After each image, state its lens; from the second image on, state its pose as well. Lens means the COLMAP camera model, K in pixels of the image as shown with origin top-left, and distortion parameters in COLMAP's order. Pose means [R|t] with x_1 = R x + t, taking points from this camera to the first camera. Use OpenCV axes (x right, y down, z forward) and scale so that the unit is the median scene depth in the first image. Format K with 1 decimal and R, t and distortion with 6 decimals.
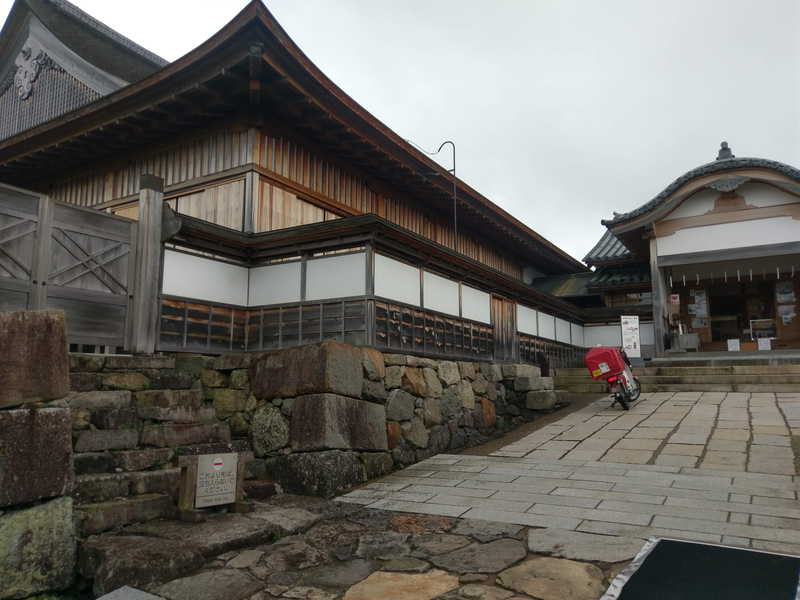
lens RADIAL K [[594.7, 0, 397.8], [0, 594.7, 297.2], [0, 0, 1]] dist [0.125975, -0.197303]
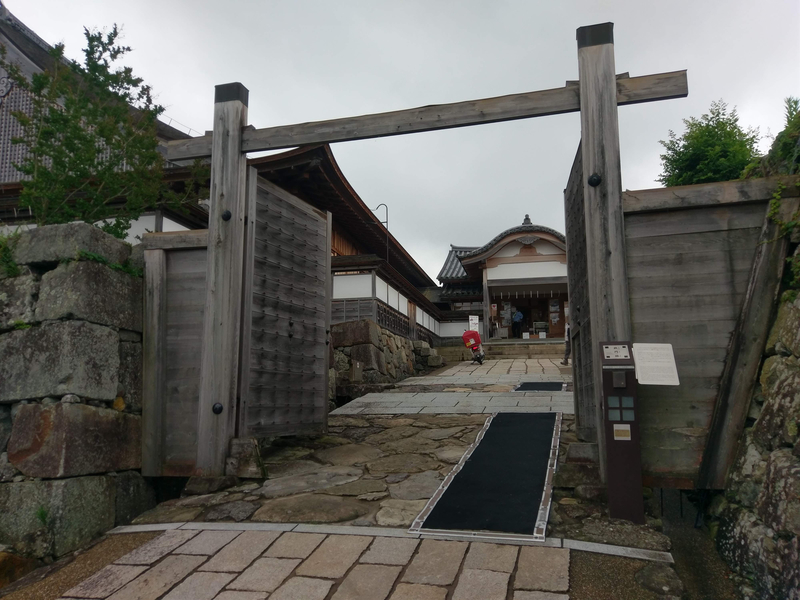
lens RADIAL K [[602.2, 0, 400.0], [0, 602.2, 300.0], [0, 0, 1]] dist [0.061584, -0.062965]
pose [[0.944621, 0.043683, 0.325242, -0.327871], [-0.043459, 0.999024, -0.007959, 0.009468], [-0.325272, -0.006616, 0.945597, -0.469979]]
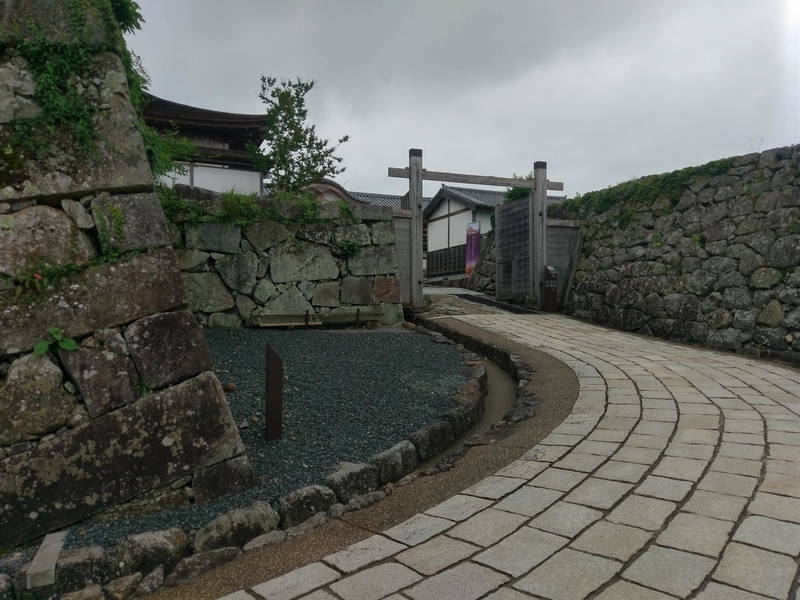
lens RADIAL K [[602.2, 0, 400.0], [0, 602.2, 300.0], [0, 0, 1]] dist [0.061584, -0.062965]
pose [[0.571365, 0.019395, 0.820467, -4.232988], [-0.126635, 0.989831, 0.064789, 0.196889], [-0.810867, -0.140918, 0.568011, -1.159341]]
